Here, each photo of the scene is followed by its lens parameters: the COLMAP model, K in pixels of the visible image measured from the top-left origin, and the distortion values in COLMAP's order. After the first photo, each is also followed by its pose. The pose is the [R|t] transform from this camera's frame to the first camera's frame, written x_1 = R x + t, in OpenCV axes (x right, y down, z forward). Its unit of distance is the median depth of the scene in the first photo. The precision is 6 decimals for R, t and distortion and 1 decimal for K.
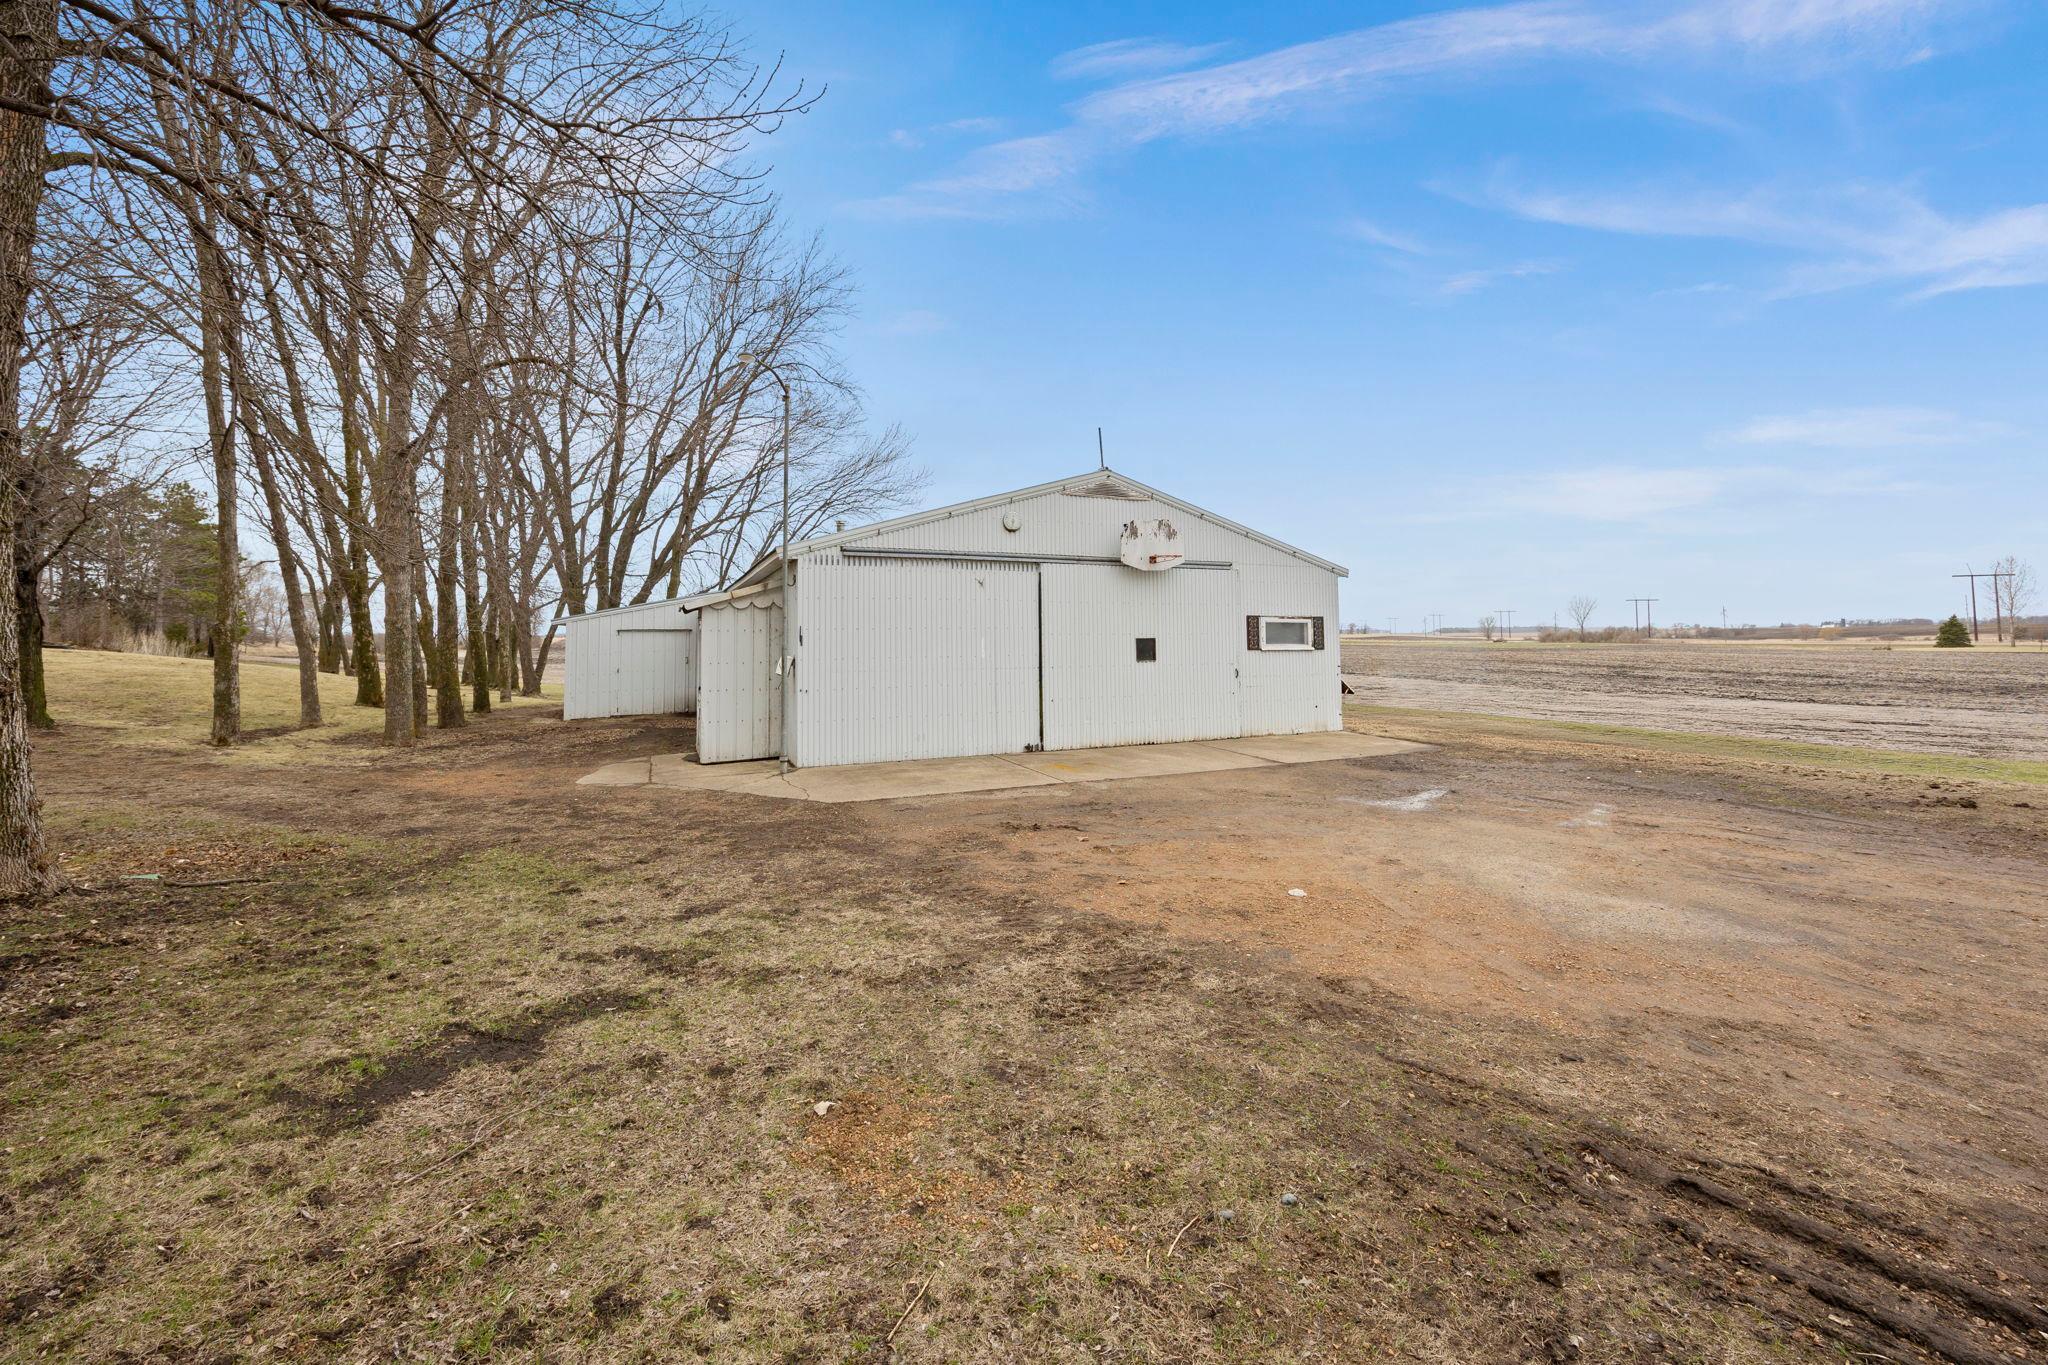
lens RADIAL K [[1309.4, 0, 1024.0], [0, 1309.4, 682.5], [0, 0, 1]] dist [0.001701, 0.000166]
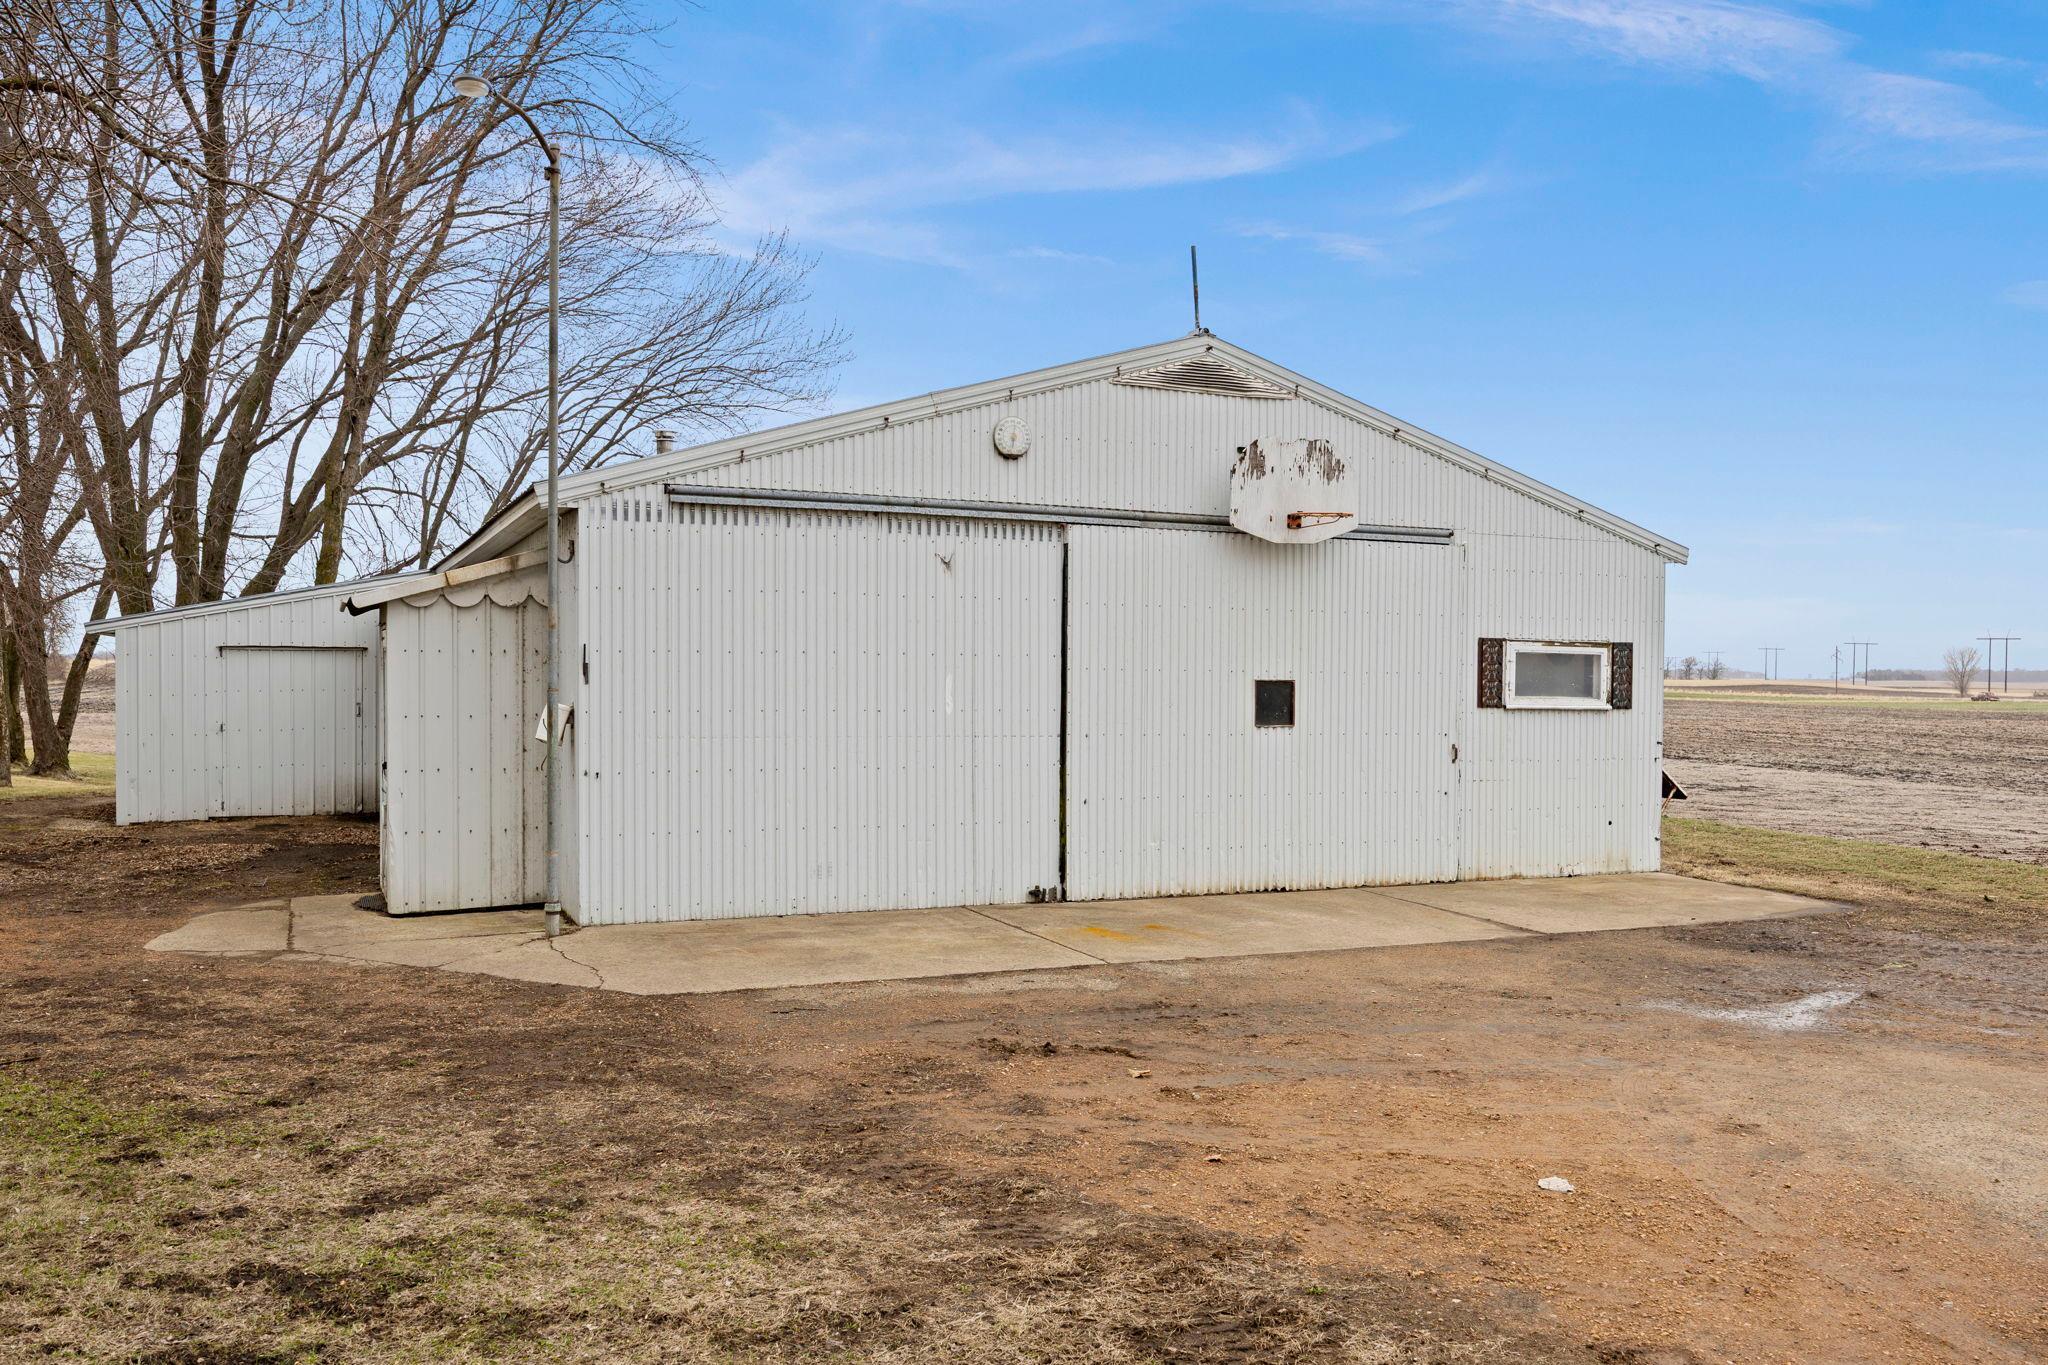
lens RADIAL K [[1309.4, 0, 1024.0], [0, 1309.4, 682.5], [0, 0, 1]] dist [0.001701, 0.000166]
pose [[0.999858, 0.016677, -0.002404, -0.001535], [-0.016790, 0.998116, -0.059020, -0.001859], [0.001415, 0.059052, 0.998254, 0.490414]]
